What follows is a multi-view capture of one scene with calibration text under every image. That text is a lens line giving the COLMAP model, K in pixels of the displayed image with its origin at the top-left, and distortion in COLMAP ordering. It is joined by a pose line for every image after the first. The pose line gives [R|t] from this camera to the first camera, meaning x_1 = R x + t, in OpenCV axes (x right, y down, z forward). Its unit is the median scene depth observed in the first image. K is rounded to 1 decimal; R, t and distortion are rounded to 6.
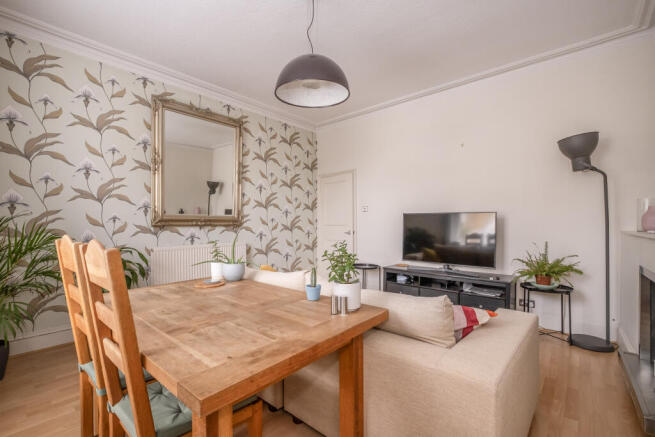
lens RADIAL K [[301.4, 0, 304.8], [0, 301.4, 222.6], [0, 0, 1]] dist [0.000383, -0.000050]
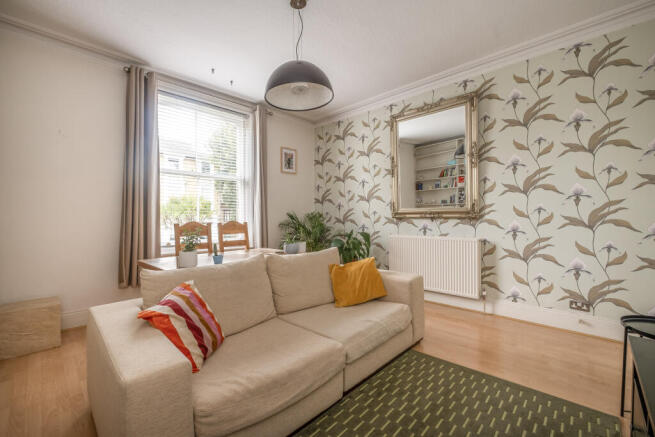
lens RADIAL K [[279.5, 0, 326.8], [0, 279.5, 215.0], [0, 0, 1]] dist [-0.000301, -0.000212]
pose [[-0.013384, -0.002219, -0.999908, 0.552800], [0.009823, 0.999949, -0.002350, -0.000836], [0.999862, -0.009854, -0.013362, 0.593524]]
